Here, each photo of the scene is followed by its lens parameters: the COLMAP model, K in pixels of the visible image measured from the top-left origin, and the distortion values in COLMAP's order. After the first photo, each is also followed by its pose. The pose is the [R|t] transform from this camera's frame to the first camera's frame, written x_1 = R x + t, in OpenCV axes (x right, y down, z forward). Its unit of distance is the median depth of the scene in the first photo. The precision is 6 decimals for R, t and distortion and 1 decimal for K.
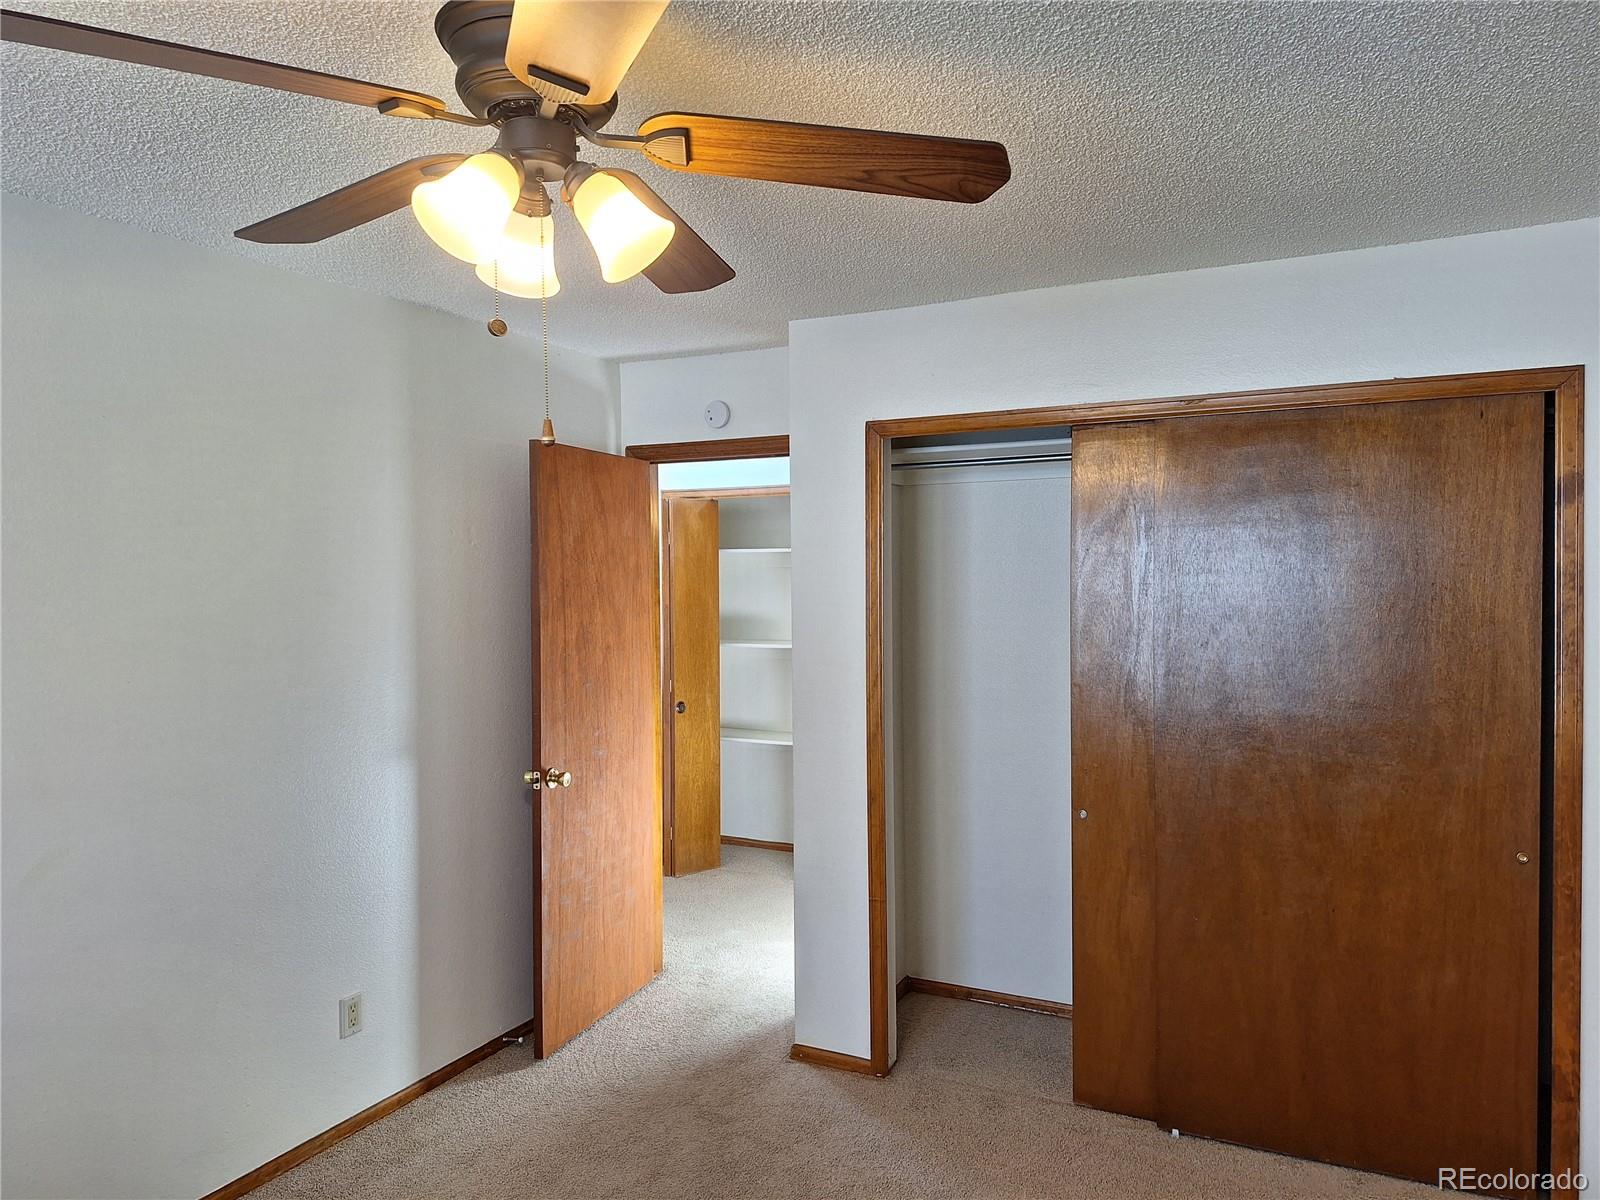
lens RADIAL K [[1108.1, 0, 800.0], [0, 1108.1, 600.0], [0, 0, 1]] dist [0.110137, -0.179396]
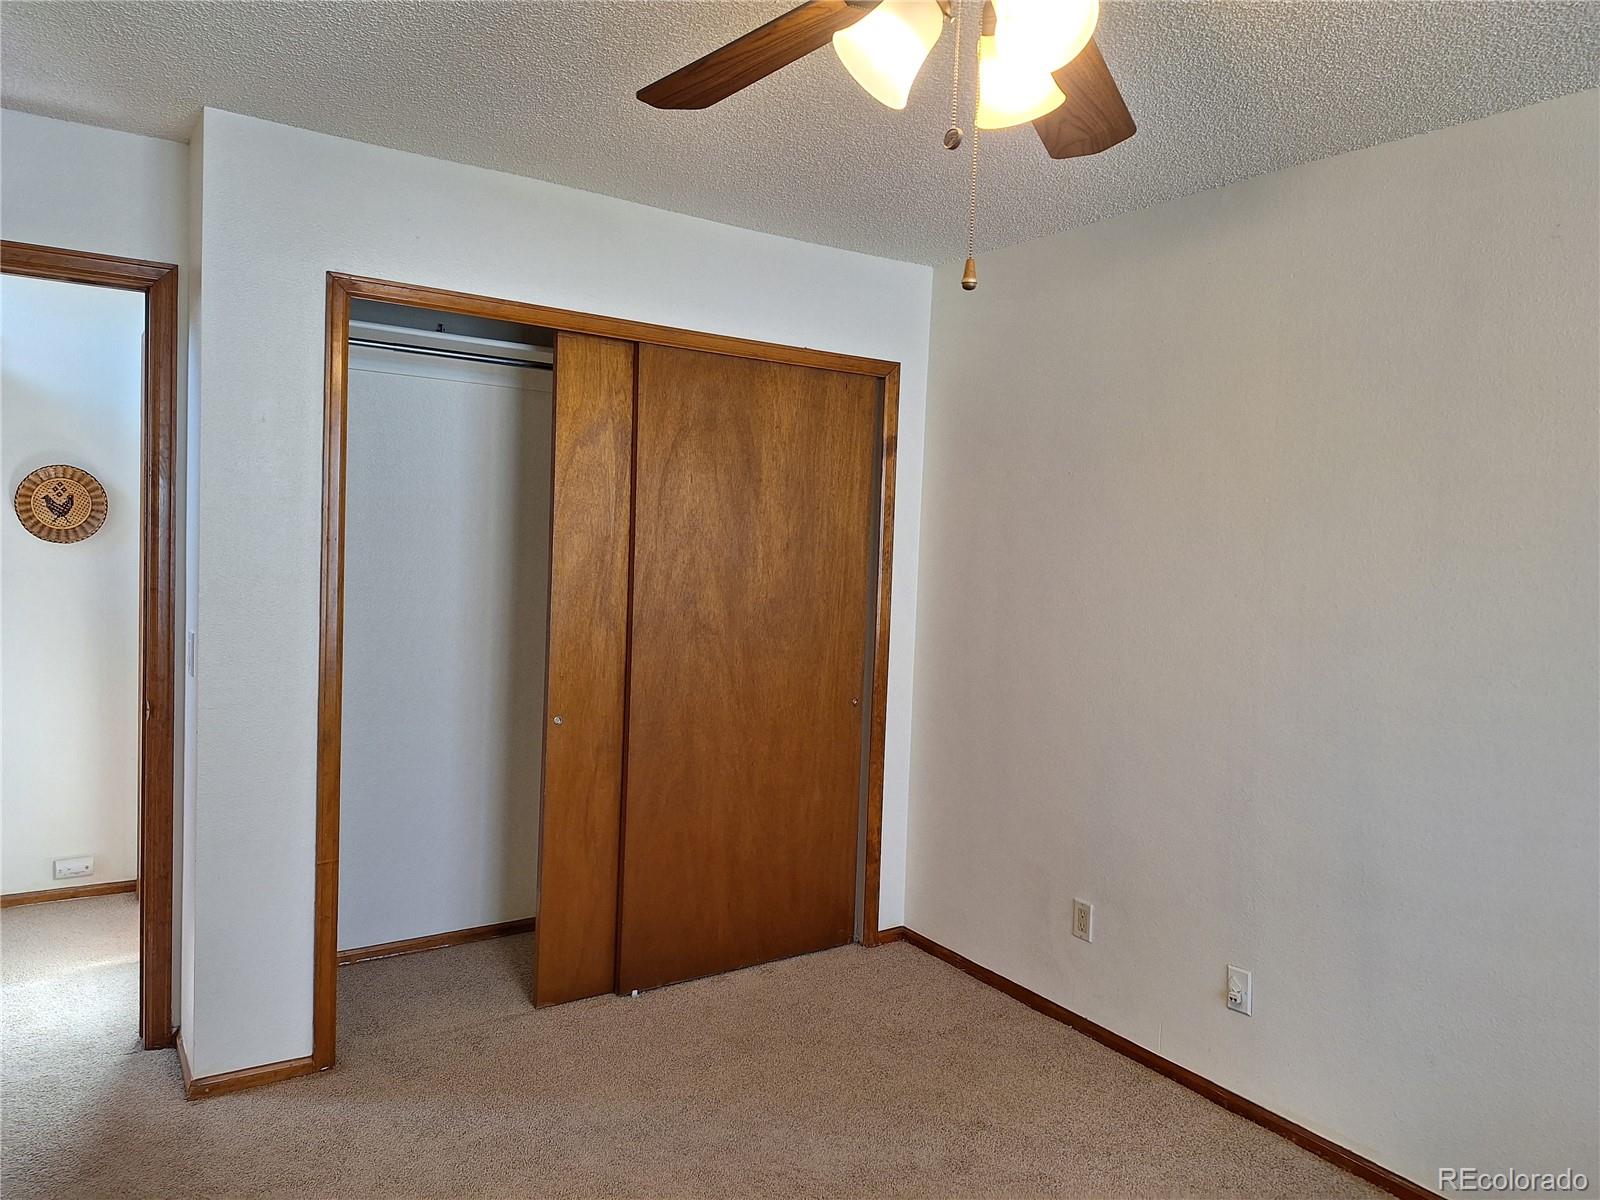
lens RADIAL K [[1108.1, 0, 800.0], [0, 1108.1, 600.0], [0, 0, 1]] dist [0.110137, -0.179396]
pose [[0.472581, -0.018962, 0.881083, -0.586104], [-0.020815, 0.999249, 0.032670, 0.050407], [-0.881041, -0.033779, 0.471832, 0.371016]]
